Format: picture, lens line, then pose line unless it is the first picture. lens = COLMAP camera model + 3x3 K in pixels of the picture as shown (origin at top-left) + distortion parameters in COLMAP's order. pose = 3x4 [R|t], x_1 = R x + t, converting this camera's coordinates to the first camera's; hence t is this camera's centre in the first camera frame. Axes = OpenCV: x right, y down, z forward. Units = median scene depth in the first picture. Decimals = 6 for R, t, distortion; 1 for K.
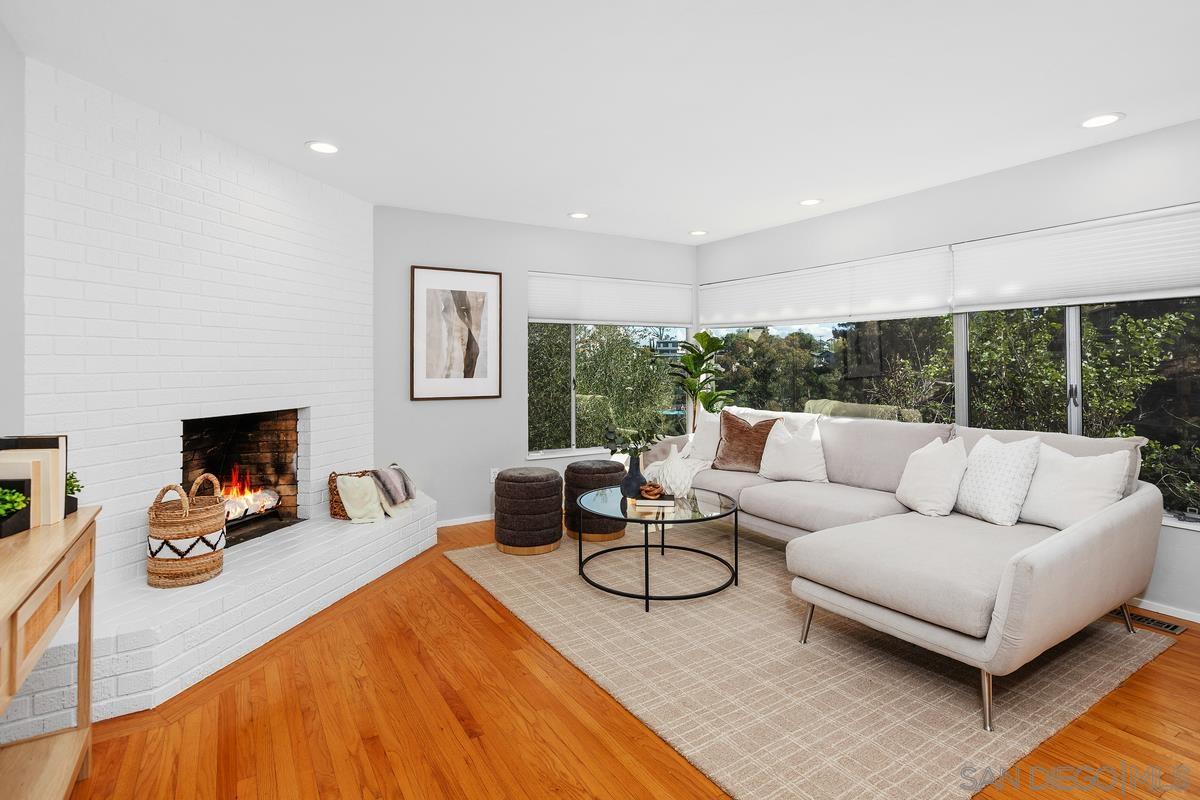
lens RADIAL K [[592.5, 0, 600.0], [0, 592.5, 349.8], [0, 0, 1]] dist [-0.018147, 0.000289]
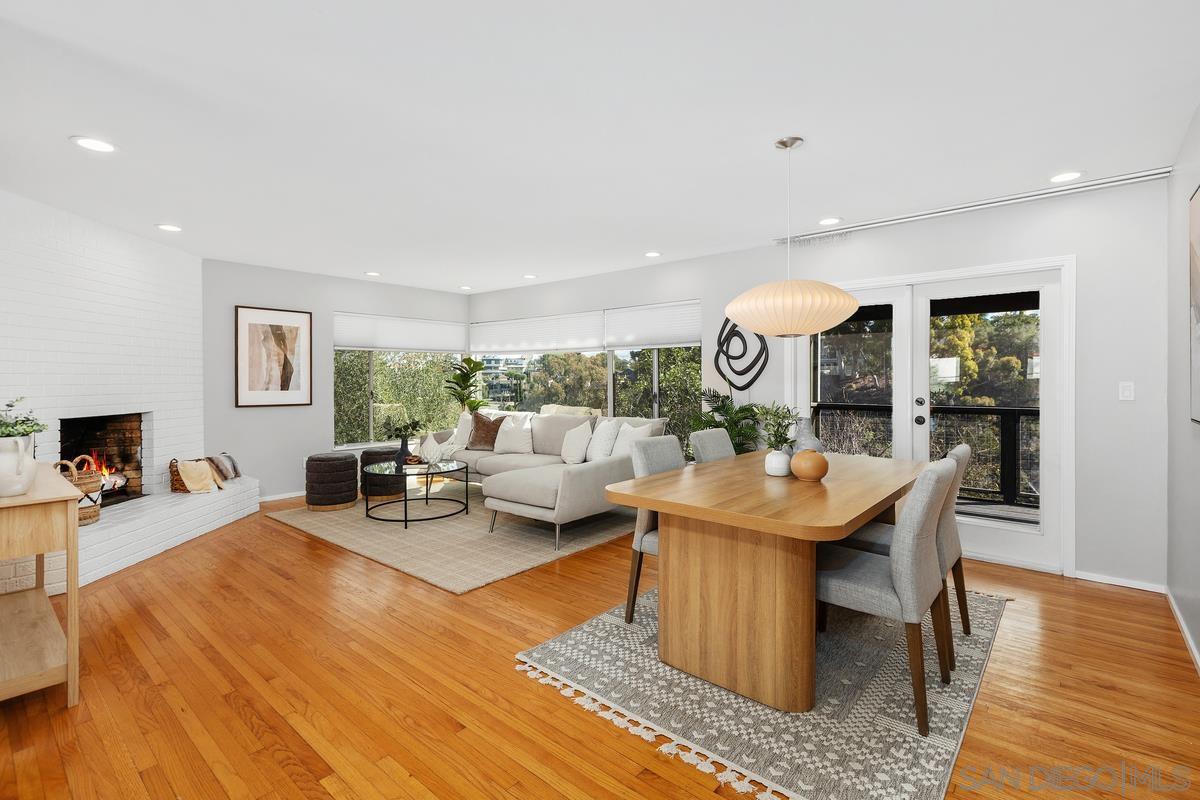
lens RADIAL K [[554.3, 0, 597.5], [0, 554.3, 381.0], [0, 0, 1]] dist [-0.000661, 0.000504]
pose [[0.955587, 0.001065, 0.294707, 0.104135], [-0.008675, 0.999662, 0.024519, -0.013053], [-0.294581, -0.025986, 0.955273, -0.496136]]
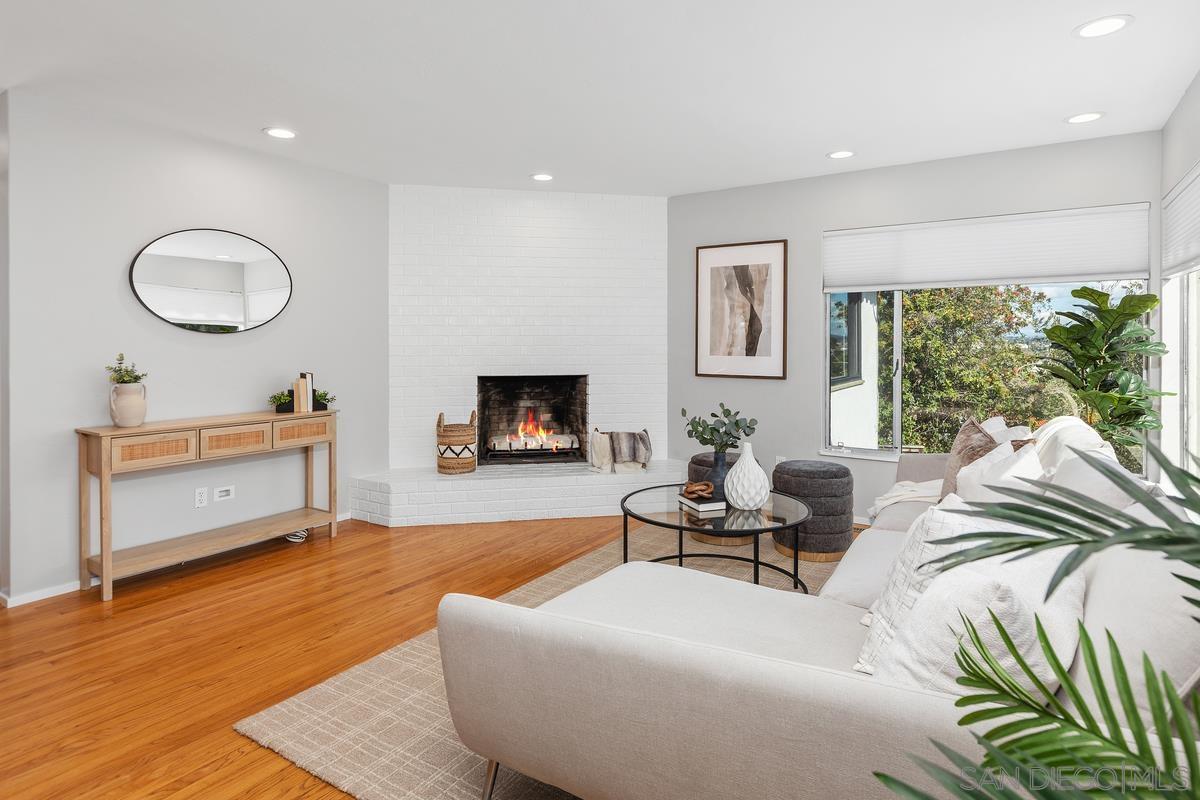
lens RADIAL K [[660.0, 0, 599.4], [0, 660.0, 345.9], [0, 0, 1]] dist [-0.002351, -0.000503]
pose [[0.418883, 0.012519, -0.907954, 0.781150], [0.018512, 0.999579, 0.022323, 0.003403], [0.907852, -0.026158, 0.418475, 0.413974]]
